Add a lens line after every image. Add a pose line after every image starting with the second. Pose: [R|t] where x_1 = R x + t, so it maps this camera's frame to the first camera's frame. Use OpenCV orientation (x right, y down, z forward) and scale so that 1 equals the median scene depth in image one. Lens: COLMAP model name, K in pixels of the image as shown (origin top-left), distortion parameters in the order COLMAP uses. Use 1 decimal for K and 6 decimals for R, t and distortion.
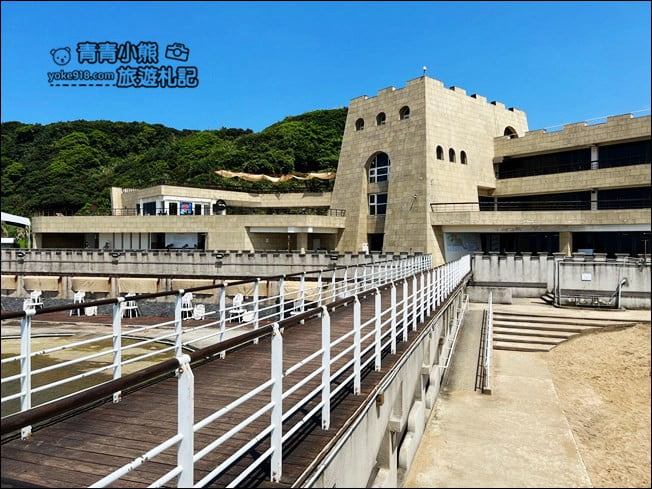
lens RADIAL K [[493.0, 0, 327.7], [0, 493.0, 248.8], [0, 0, 1]] dist [0.032443, -0.020645]
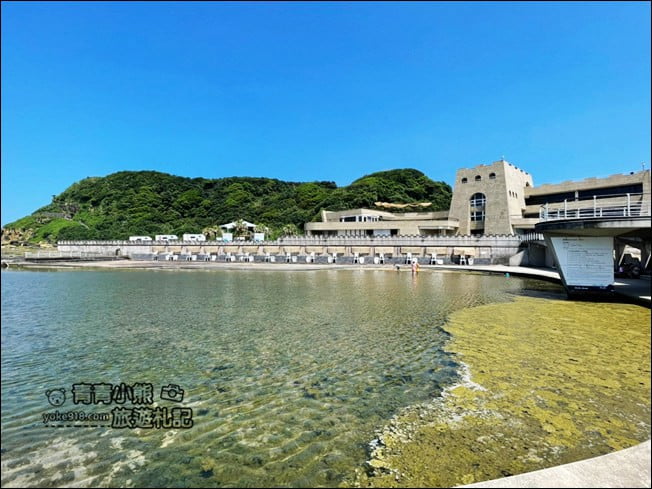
lens RADIAL K [[297.8, 0, 326.7], [0, 297.8, 248.2], [0, 0, 1]] dist [-0.004078, 0.001366]
pose [[0.999965, 0.002411, 0.007988, -0.591373], [-0.002279, 0.999861, -0.016486, 0.078930], [-0.008026, 0.016468, 0.999832, -0.340849]]
